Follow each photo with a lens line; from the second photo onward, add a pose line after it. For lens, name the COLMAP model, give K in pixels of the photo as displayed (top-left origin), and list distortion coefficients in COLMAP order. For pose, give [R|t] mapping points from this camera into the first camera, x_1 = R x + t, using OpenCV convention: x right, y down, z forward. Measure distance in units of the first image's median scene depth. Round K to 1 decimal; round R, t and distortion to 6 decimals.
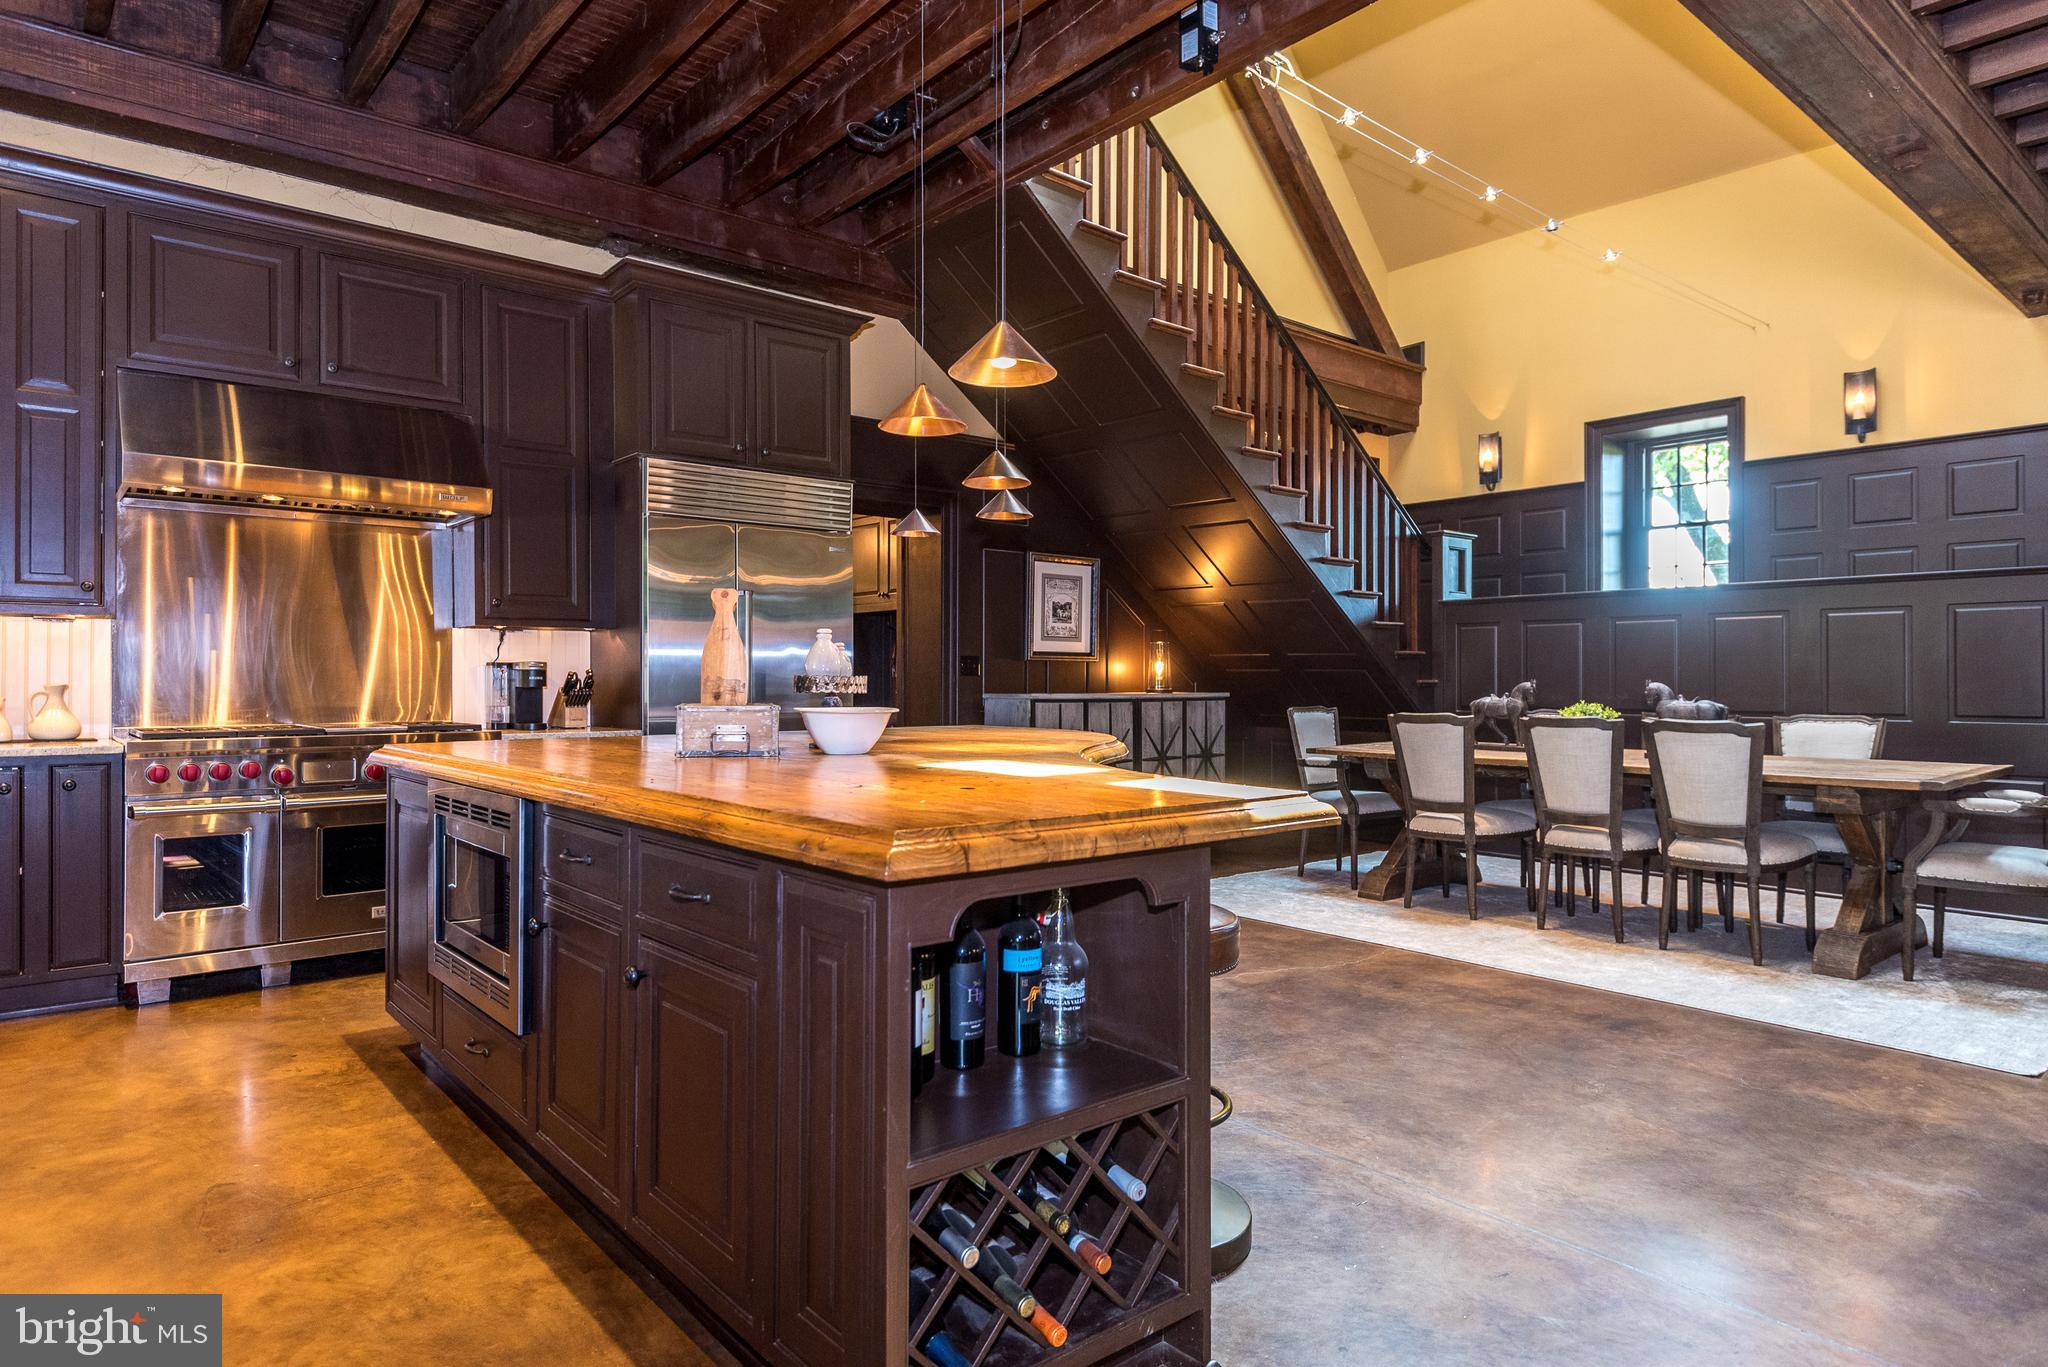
lens RADIAL K [[1200.1, 0, 1028.2], [0, 1200.1, 673.4], [0, 0, 1]] dist [0.009506, -0.006562]
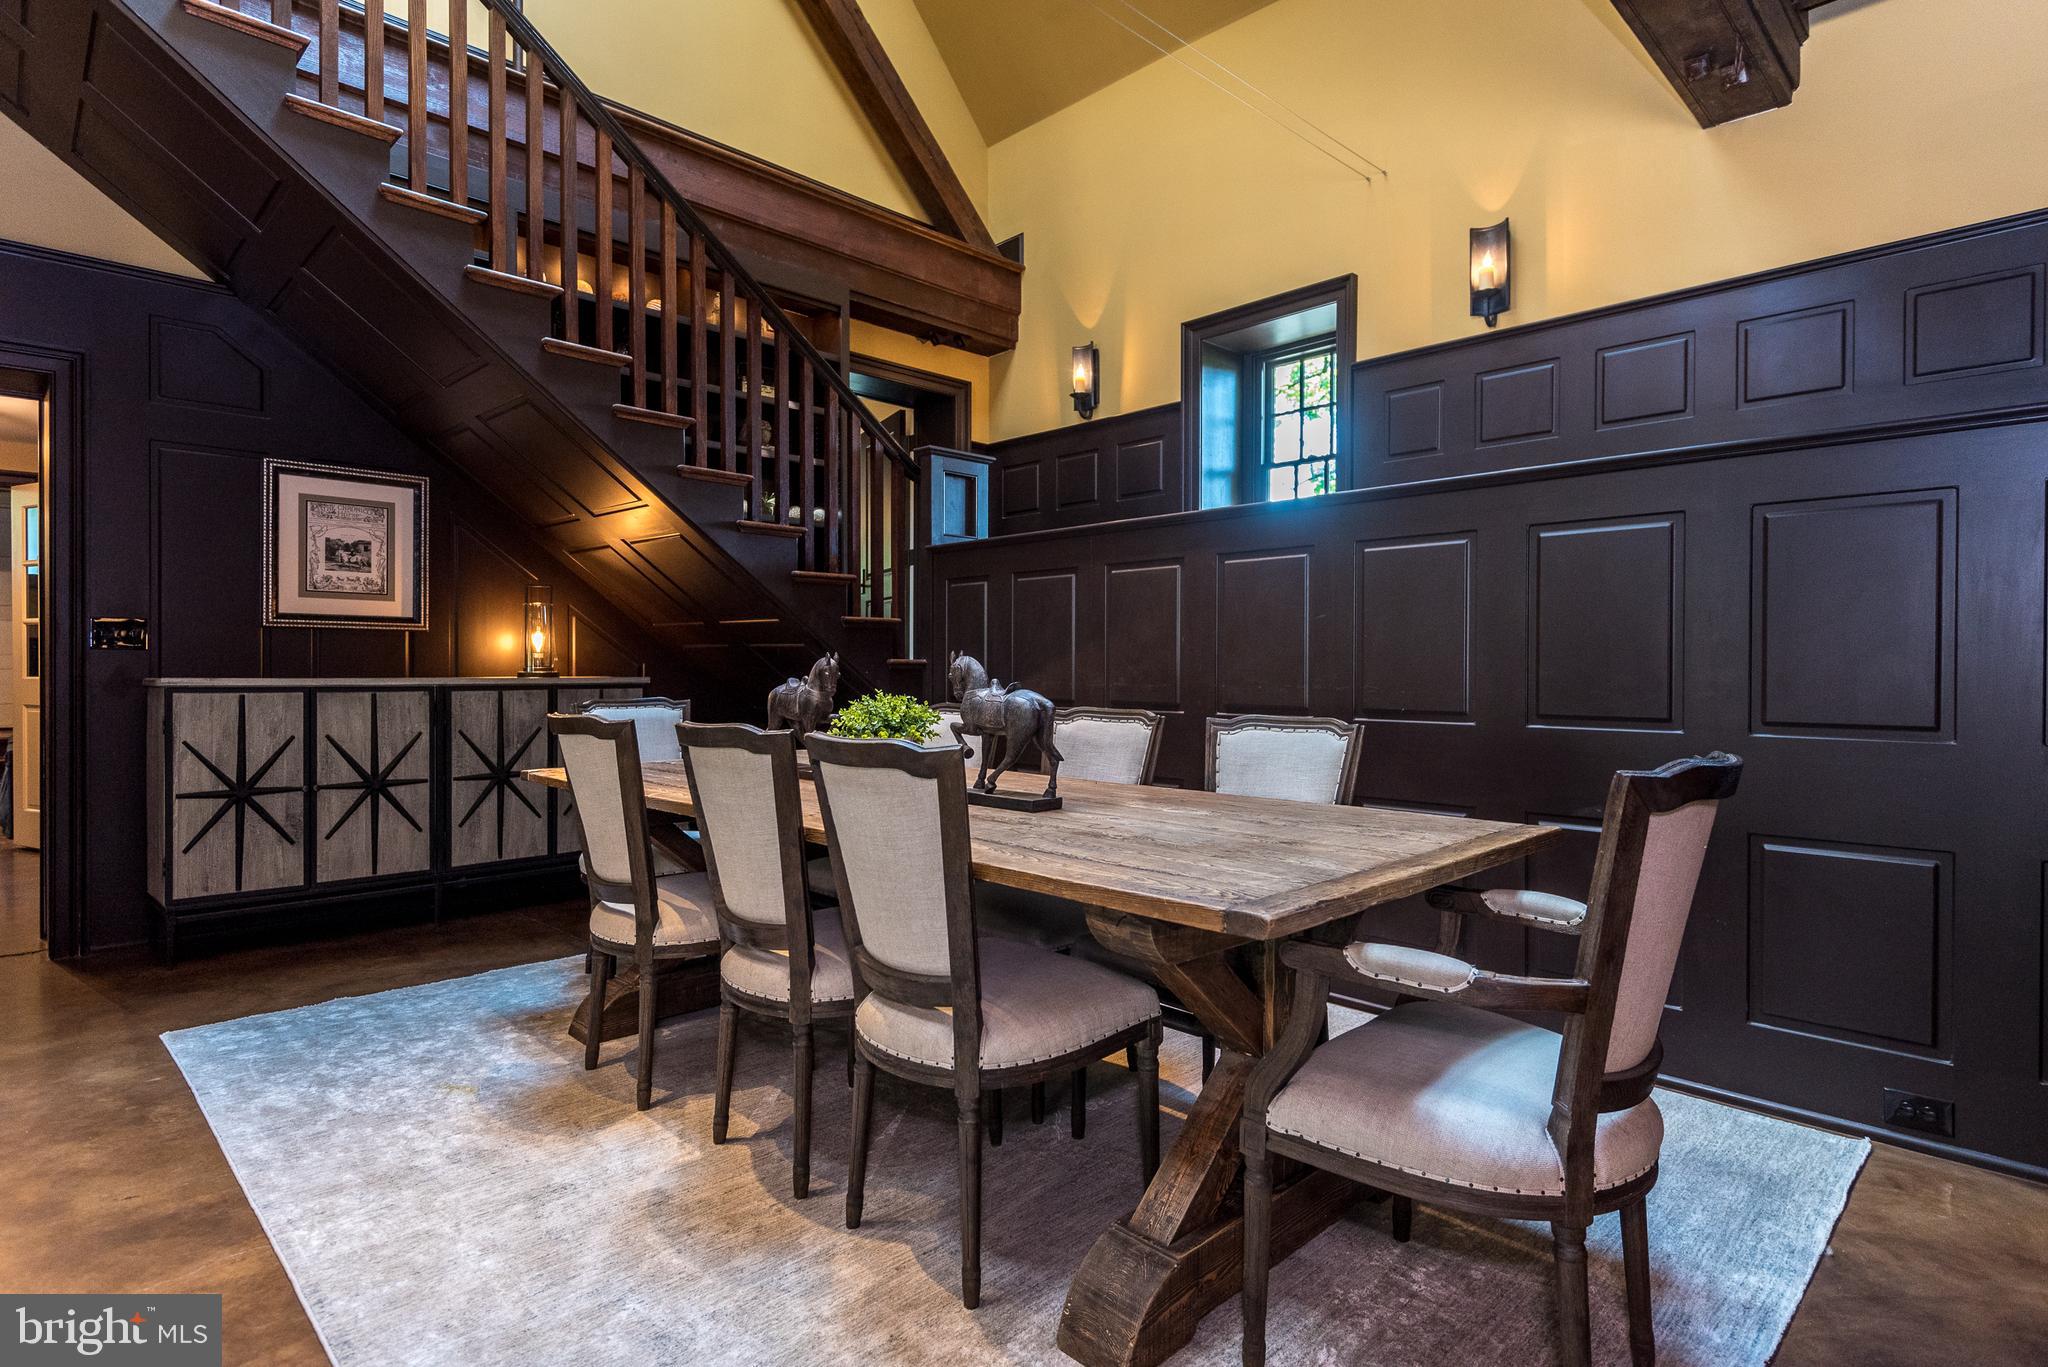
lens RADIAL K [[1113.1, 0, 1026.6], [0, 1113.1, 675.0], [0, 0, 1]] dist [0.019581, -0.001747]
pose [[0.995486, 0.002656, 0.094872, 0.335389], [-0.003528, 0.999953, 0.009027, 0.007913], [-0.094844, -0.009321, 0.995449, 0.344567]]
